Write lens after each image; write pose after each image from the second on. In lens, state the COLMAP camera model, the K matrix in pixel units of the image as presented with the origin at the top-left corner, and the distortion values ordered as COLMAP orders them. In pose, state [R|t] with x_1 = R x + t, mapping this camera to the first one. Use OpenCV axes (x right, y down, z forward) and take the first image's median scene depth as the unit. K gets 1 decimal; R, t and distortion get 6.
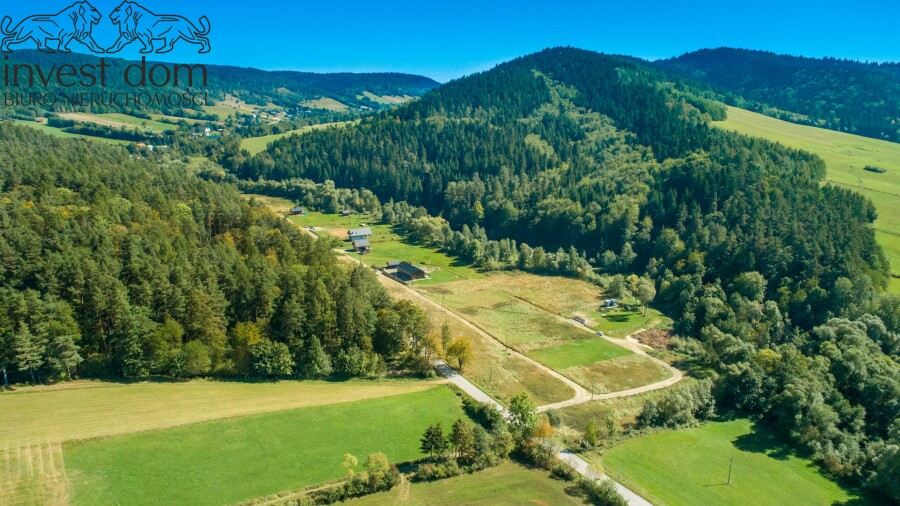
lens RADIAL K [[732.9, 0, 450.0], [0, 732.9, 253.0], [0, 0, 1]] dist [-0.008503, -0.007867]
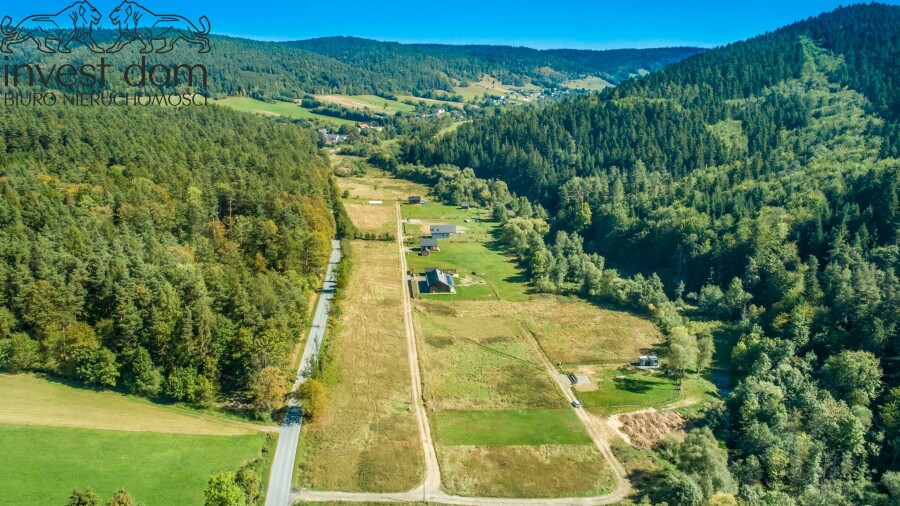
lens RADIAL K [[732.9, 0, 450.0], [0, 732.9, 253.0], [0, 0, 1]] dist [-0.008503, -0.007867]
pose [[0.864687, 0.099612, -0.492335, 0.317445], [-0.087396, 0.995025, 0.047826, -0.042560], [0.494650, 0.001674, 0.869091, 0.237529]]
